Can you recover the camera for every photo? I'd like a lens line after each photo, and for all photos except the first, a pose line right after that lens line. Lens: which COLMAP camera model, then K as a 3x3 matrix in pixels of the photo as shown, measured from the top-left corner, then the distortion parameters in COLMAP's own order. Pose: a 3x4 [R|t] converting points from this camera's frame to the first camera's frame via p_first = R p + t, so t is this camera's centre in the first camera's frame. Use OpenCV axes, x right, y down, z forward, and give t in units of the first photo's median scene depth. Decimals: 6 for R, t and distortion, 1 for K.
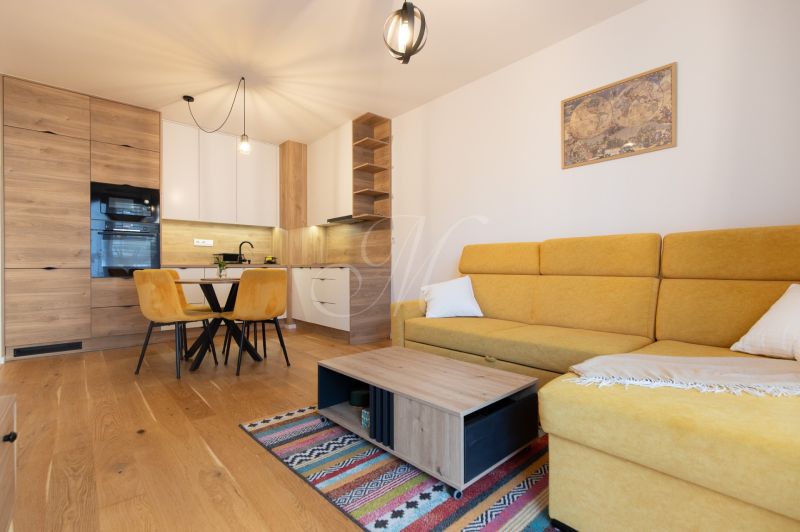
lens RADIAL K [[370.9, 0, 413.0], [0, 370.9, 267.6], [0, 0, 1]] dist [0.002843, 0.000575]
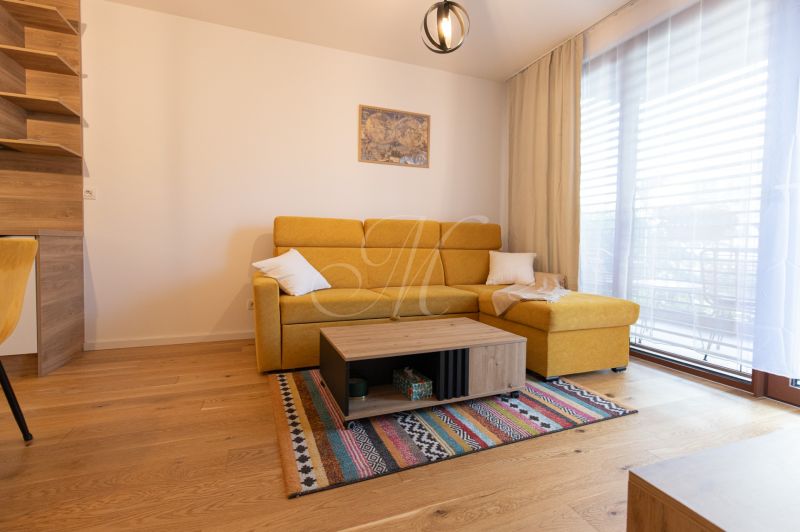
lens RADIAL K [[361.4, 0, 393.7], [0, 361.4, 254.9], [0, 0, 1]] dist [0.004480, -0.001361]
pose [[0.369427, -0.019773, 0.929049, -0.549271], [-0.010567, 0.999620, 0.025476, 0.009180], [-0.929200, -0.019229, 0.369077, 0.370998]]
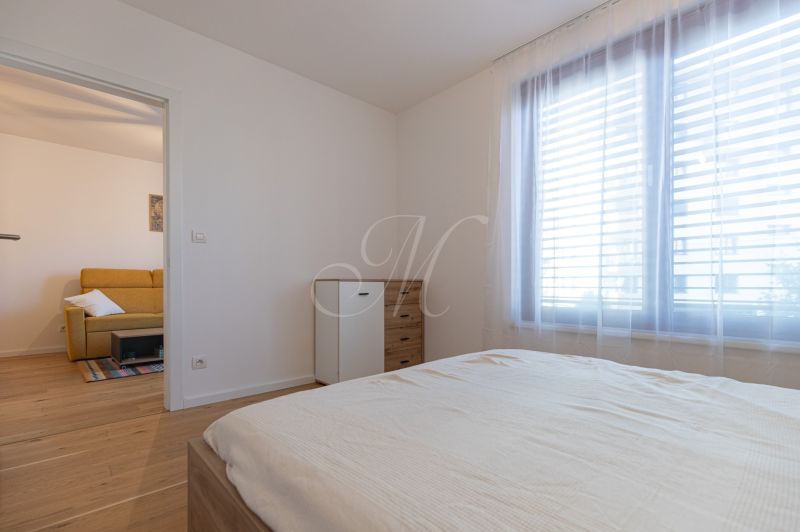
lens RADIAL K [[361.4, 0, 380.7], [0, 361.4, 289.8], [0, 0, 1]] dist [0.004480, -0.001361]
pose [[0.017644, -0.007549, 0.999816, -1.136603], [0.005290, 0.999958, 0.007456, 0.016461], [-0.999830, 0.005158, 0.017683, -0.144898]]
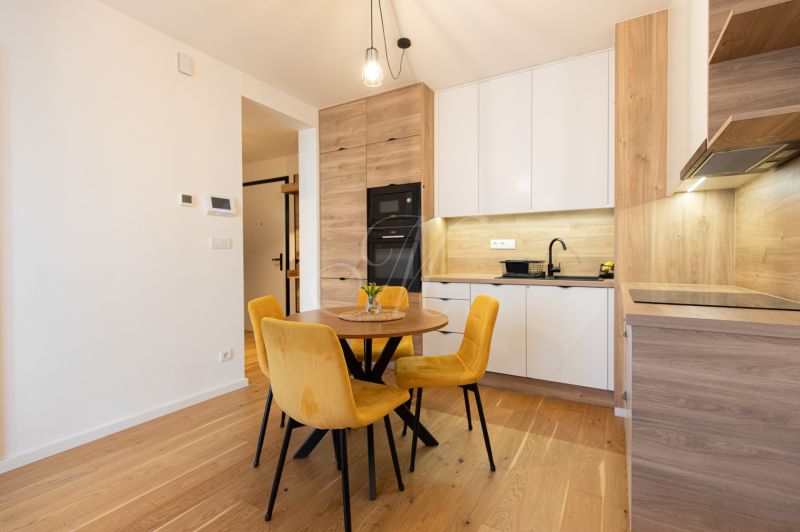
lens RADIAL K [[361.4, 0, 405.0], [0, 361.4, 261.2], [0, 0, 1]] dist [0.004480, -0.001361]
pose [[0.300795, 0.012370, -0.953609, 0.049414], [0.000353, 0.999914, 0.013082, -0.061968], [0.953689, -0.004272, 0.300765, 0.875303]]
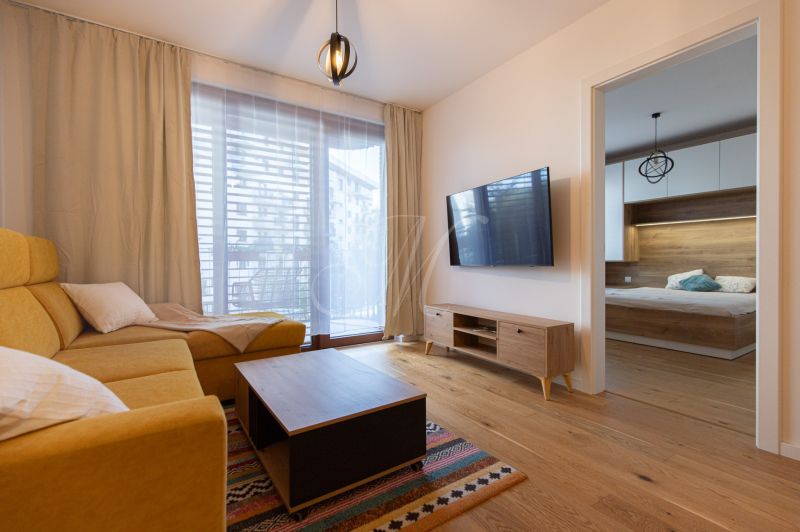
lens RADIAL K [[361.4, 0, 408.1], [0, 361.4, 262.3], [0, 0, 1]] dist [0.004480, -0.001361]
pose [[-0.986941, 0.003881, 0.161037, -0.203033], [0.005651, 0.999929, 0.010529, -0.018208], [-0.160984, 0.011302, -0.986892, 1.037938]]
